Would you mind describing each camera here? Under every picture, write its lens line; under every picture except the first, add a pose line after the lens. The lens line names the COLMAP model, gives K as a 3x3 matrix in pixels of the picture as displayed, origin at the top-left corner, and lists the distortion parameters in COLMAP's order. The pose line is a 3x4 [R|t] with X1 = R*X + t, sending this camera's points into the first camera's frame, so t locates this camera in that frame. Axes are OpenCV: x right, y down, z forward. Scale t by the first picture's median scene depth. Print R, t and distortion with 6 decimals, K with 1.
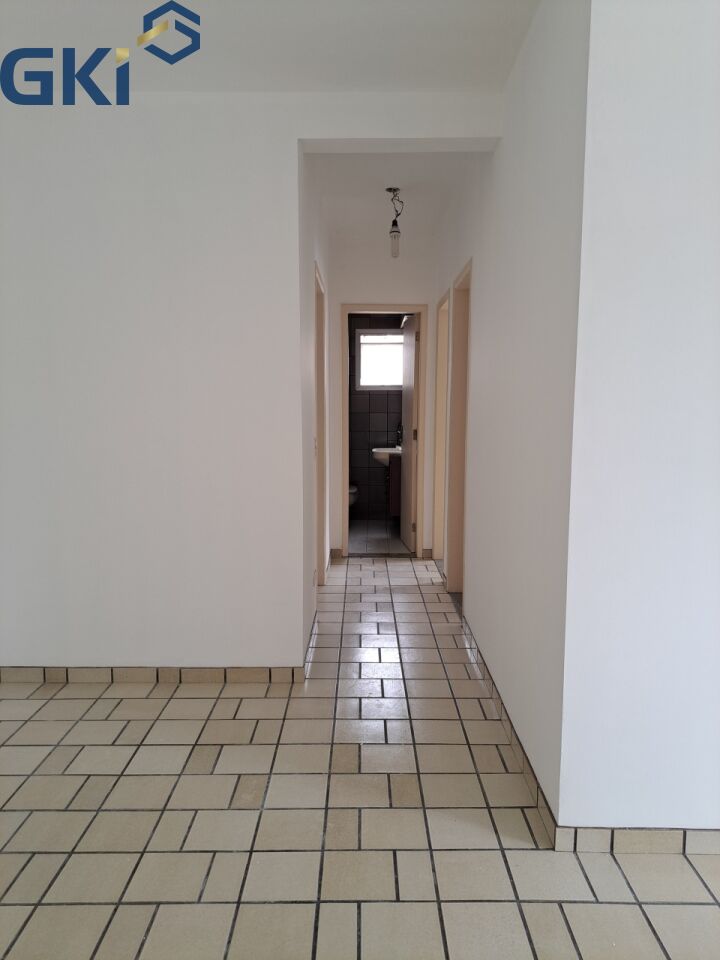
lens RADIAL K [[697.9, 0, 374.5], [0, 697.9, 490.2], [0, 0, 1]] dist [0.102171, -0.106434]
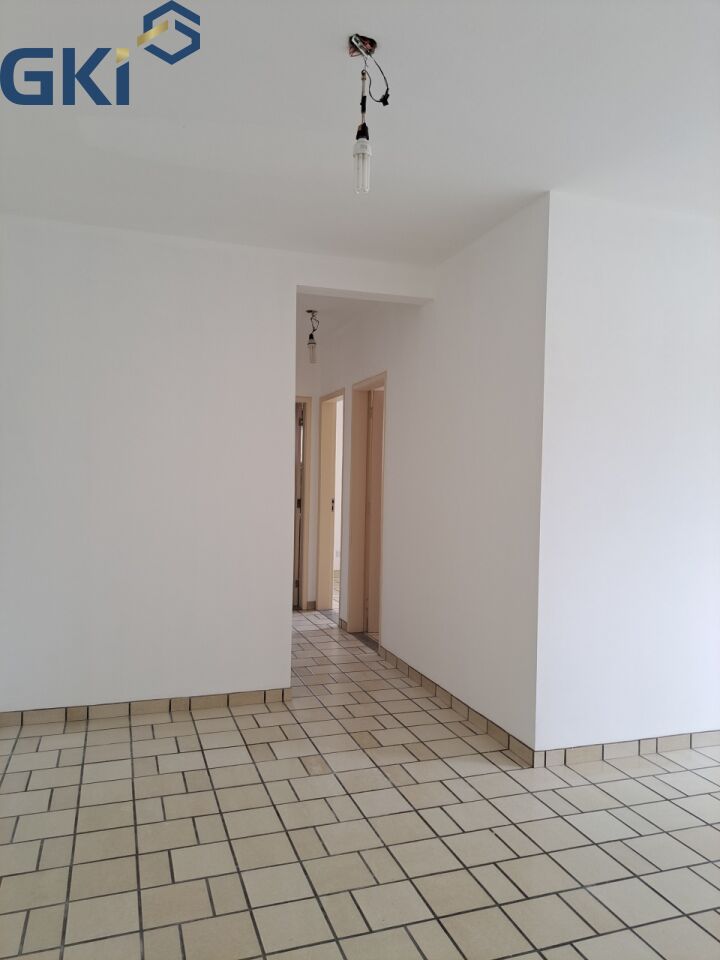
lens RADIAL K [[697.9, 0, 374.5], [0, 697.9, 490.2], [0, 0, 1]] dist [0.102171, -0.106434]
pose [[0.940829, 0.008197, 0.338784, -0.394124], [0.027090, 0.994689, -0.099297, 0.032835], [-0.337798, 0.102599, 0.935610, -0.253310]]
